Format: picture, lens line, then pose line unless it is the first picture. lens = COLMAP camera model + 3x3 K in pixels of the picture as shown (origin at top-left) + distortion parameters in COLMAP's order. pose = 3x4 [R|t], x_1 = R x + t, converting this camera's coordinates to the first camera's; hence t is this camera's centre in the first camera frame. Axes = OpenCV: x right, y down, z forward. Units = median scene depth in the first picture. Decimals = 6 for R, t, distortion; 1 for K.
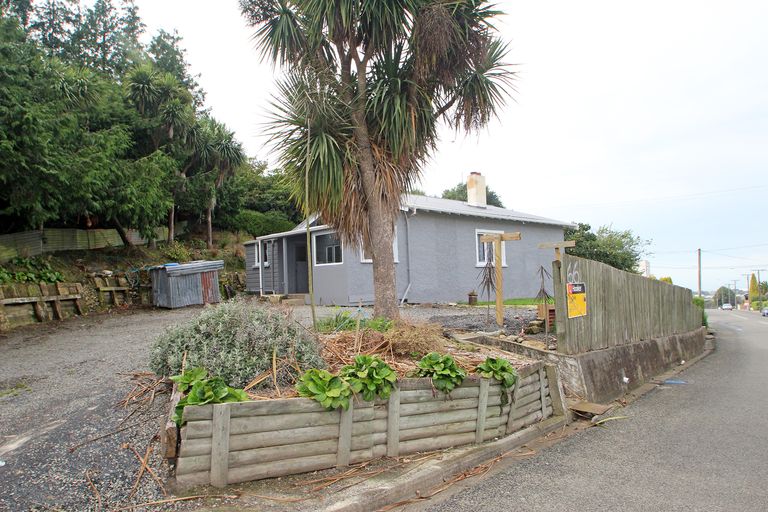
lens RADIAL K [[607.6, 0, 384.0], [0, 607.6, 256.0], [0, 0, 1]] dist [0.031135, 0.001555]
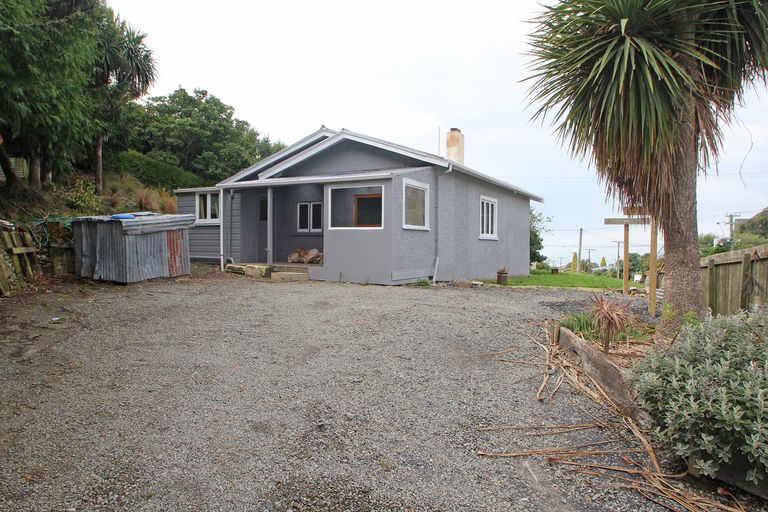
lens RADIAL K [[607.6, 0, 384.0], [0, 607.6, 256.0], [0, 0, 1]] dist [0.031135, 0.001555]
pose [[0.919972, 0.031422, 0.390723, -0.338116], [-0.053163, 0.997574, 0.044949, 0.011838], [-0.388363, -0.062124, 0.919410, 0.279050]]
